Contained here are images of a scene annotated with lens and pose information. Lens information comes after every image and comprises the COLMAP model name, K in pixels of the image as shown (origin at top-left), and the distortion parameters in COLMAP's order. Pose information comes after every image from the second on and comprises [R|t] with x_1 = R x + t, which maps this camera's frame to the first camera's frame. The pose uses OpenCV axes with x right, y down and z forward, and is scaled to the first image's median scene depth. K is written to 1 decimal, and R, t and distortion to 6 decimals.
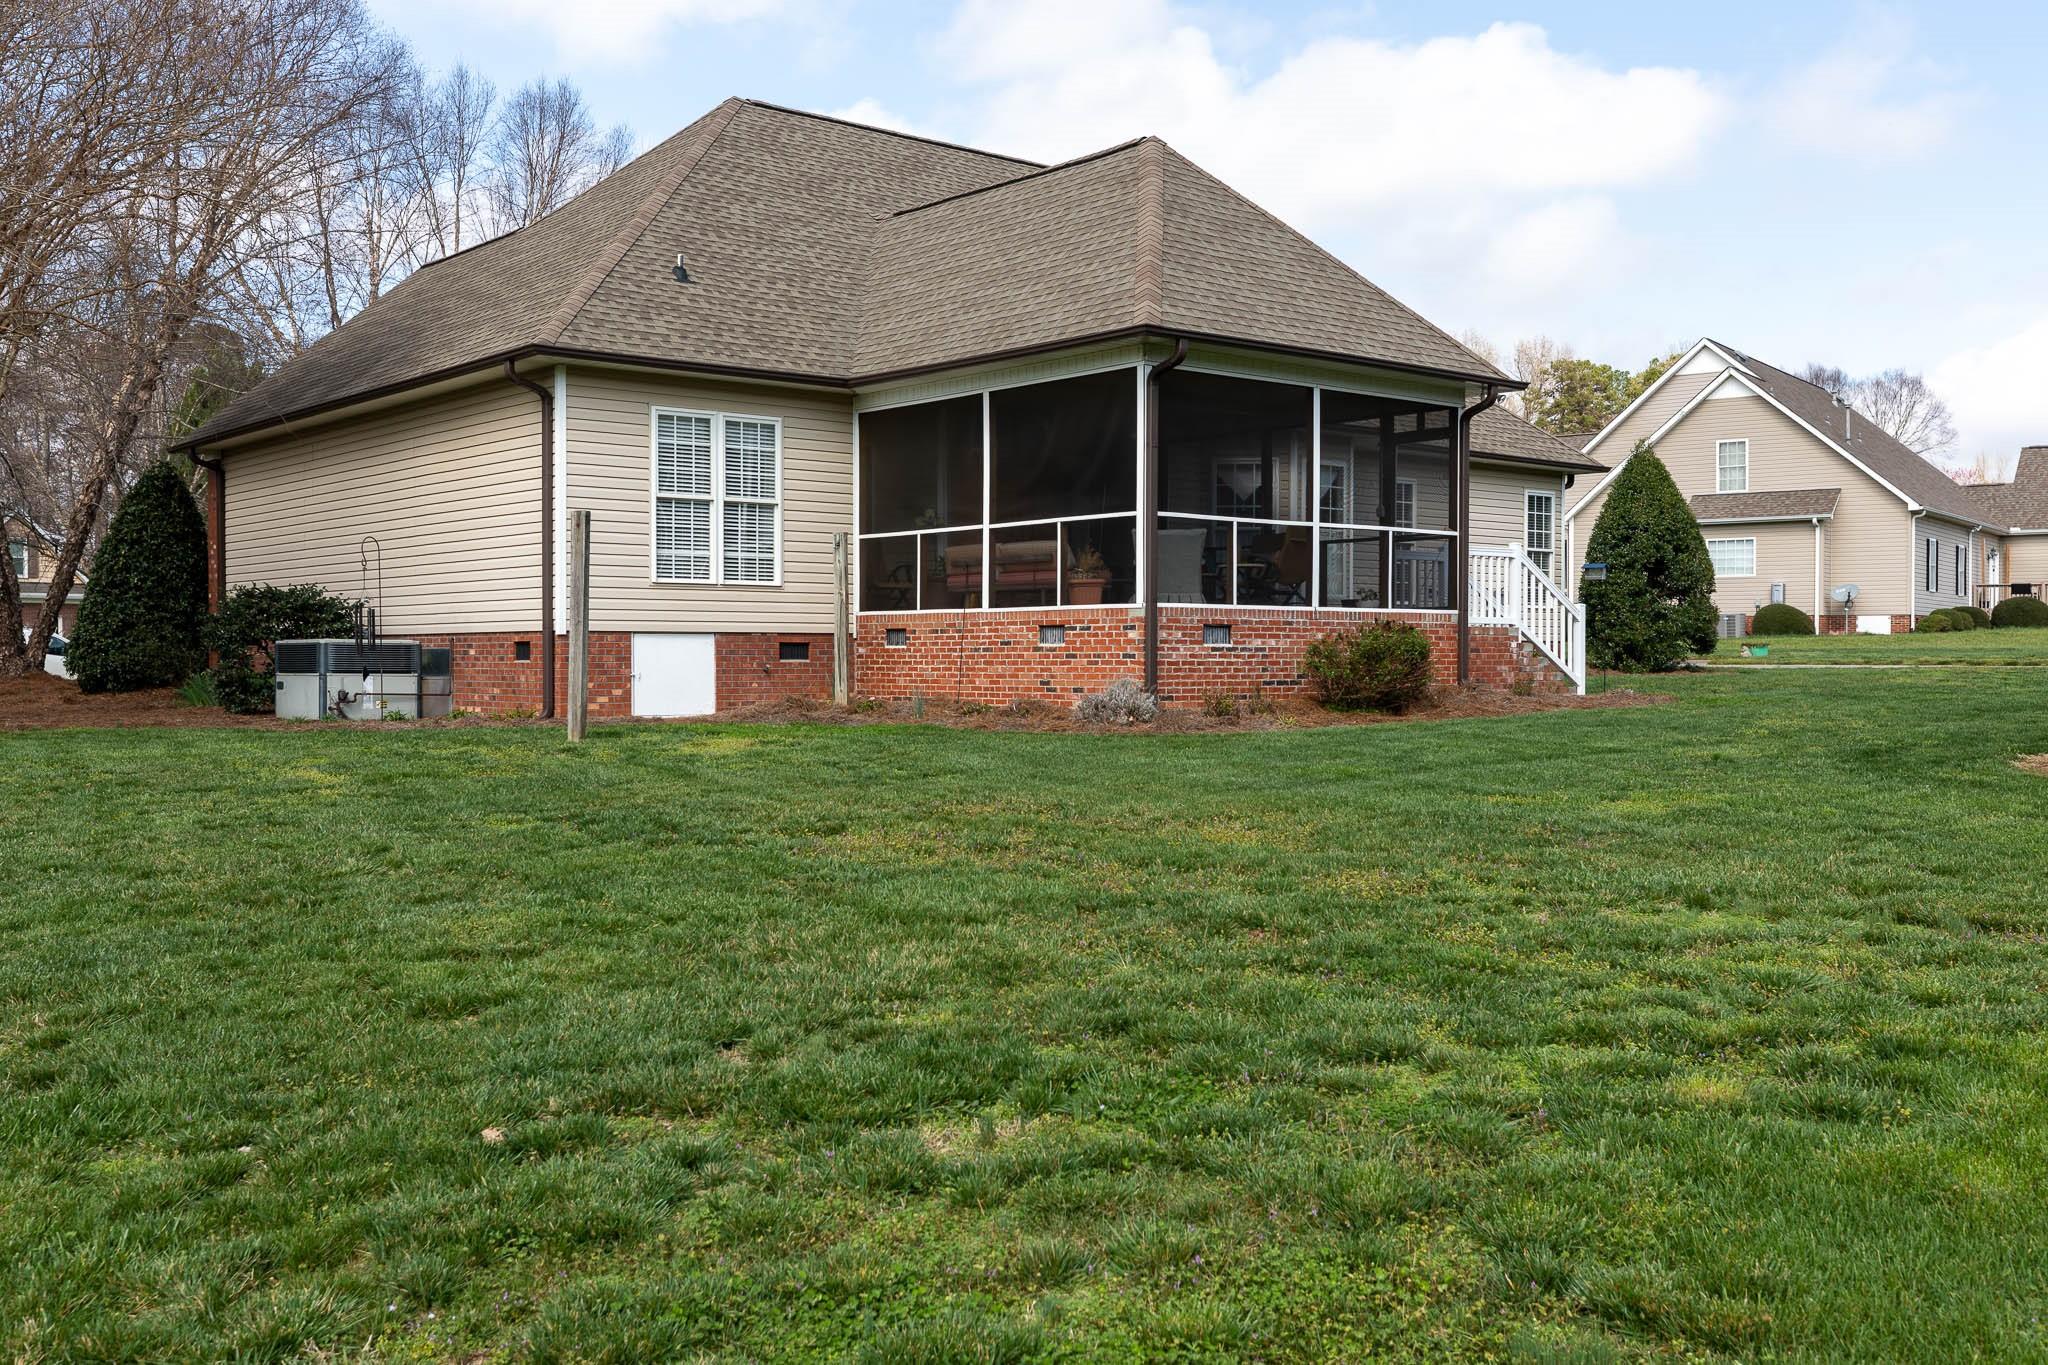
lens RADIAL K [[1958.2, 0, 1026.1], [0, 1958.2, 678.9], [0, 0, 1]] dist [0.016591, 0.000000]
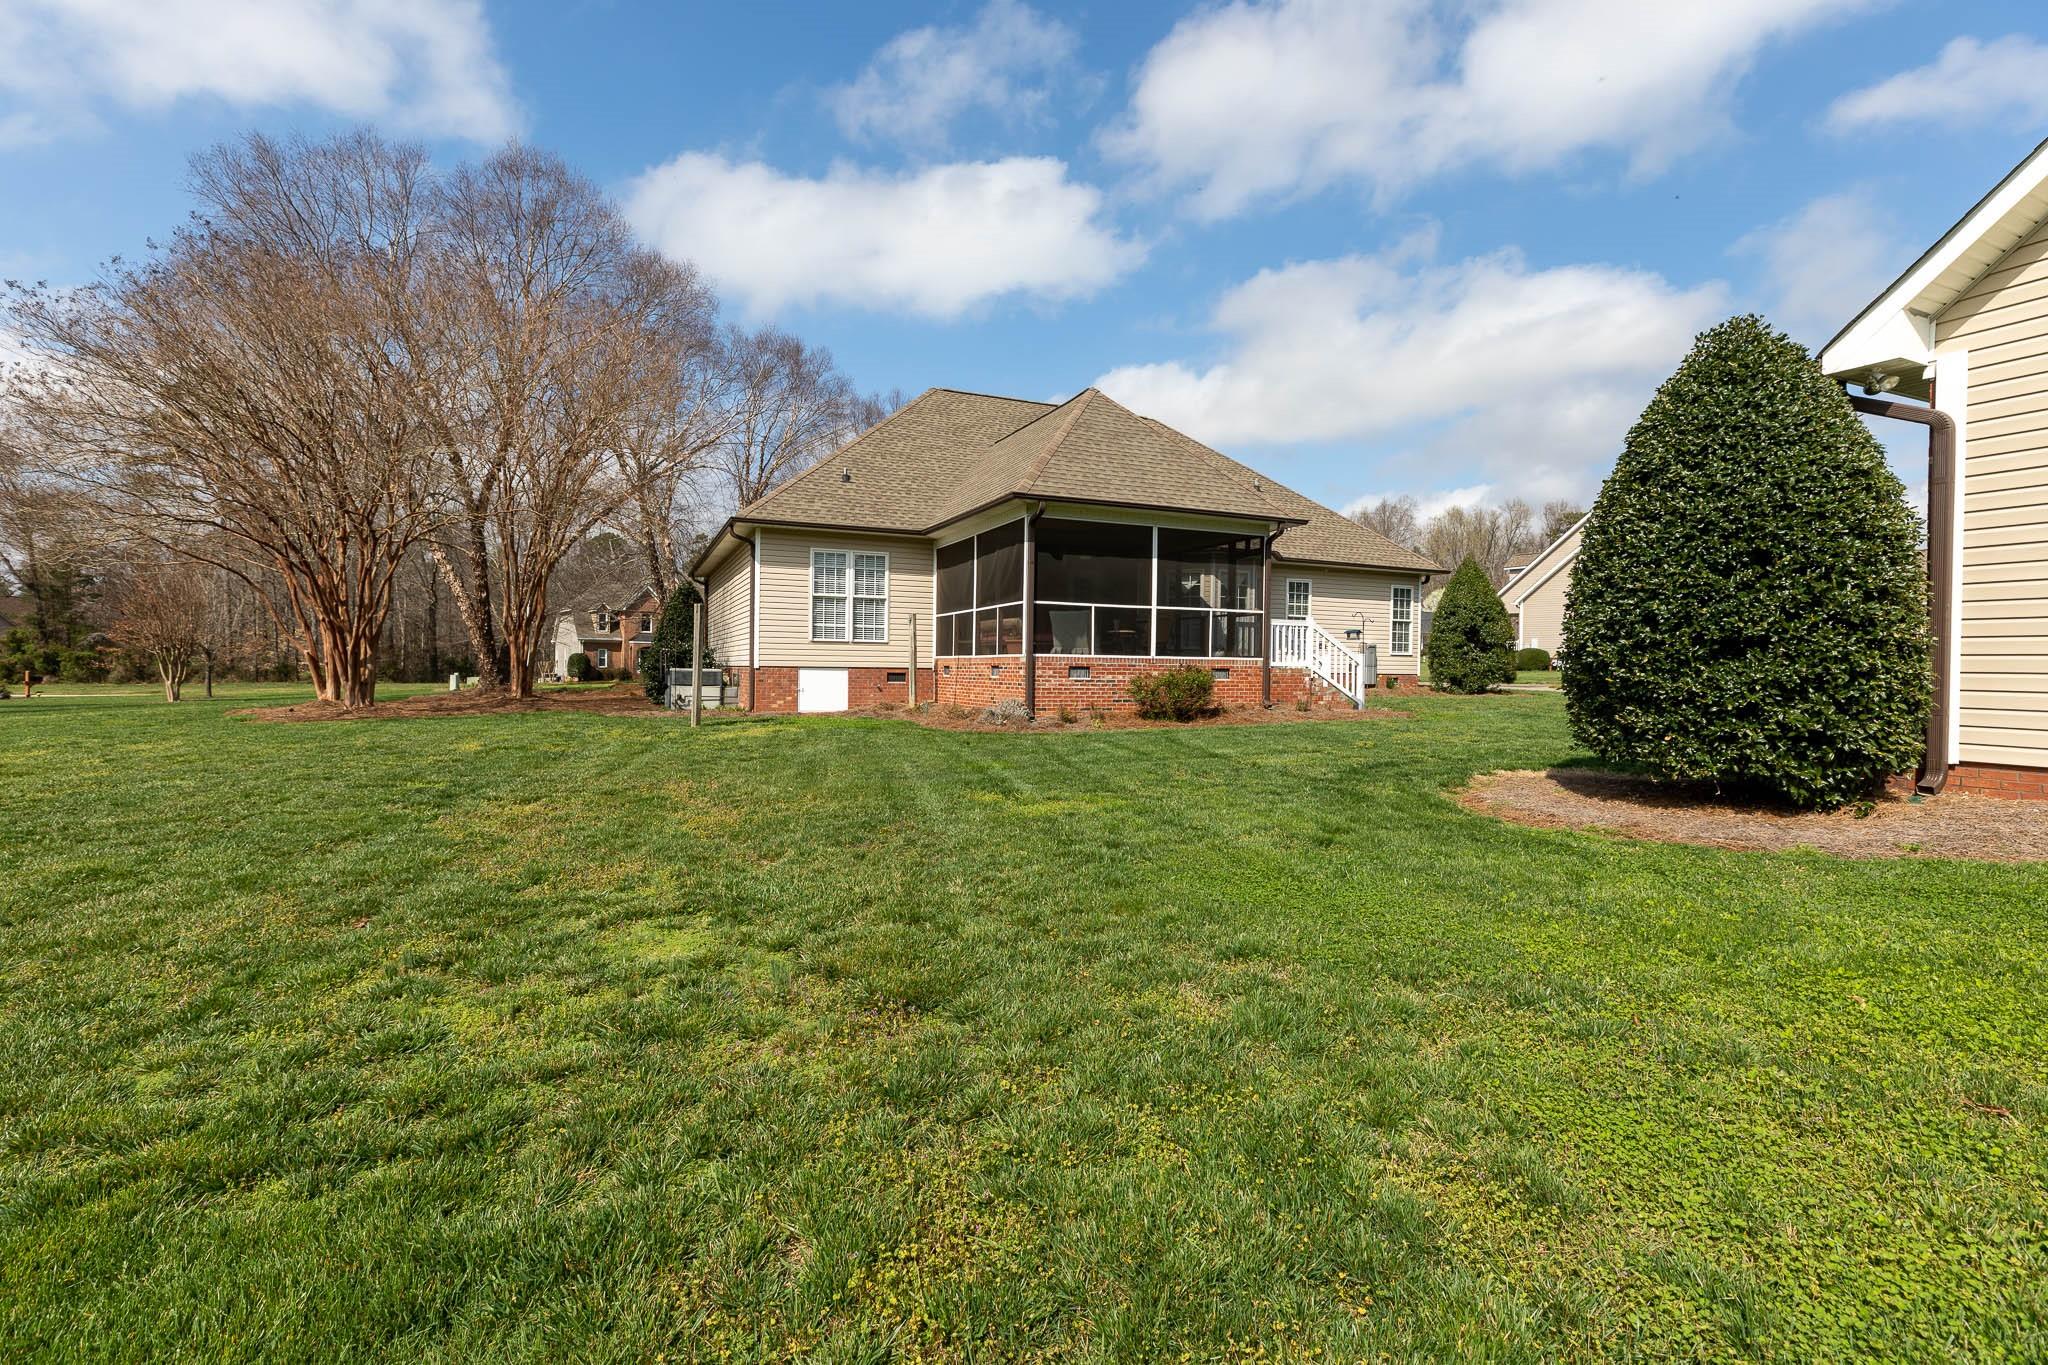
lens RADIAL K [[945.2, 0, 1020.1], [0, 945.2, 675.7], [0, 0, 1]] dist [-0.001106, -0.000020]
pose [[0.954405, 0.012848, -0.298238, 0.270292], [-0.014736, 0.999883, -0.004082, -0.014479], [0.298151, 0.008290, 0.954483, 0.181744]]
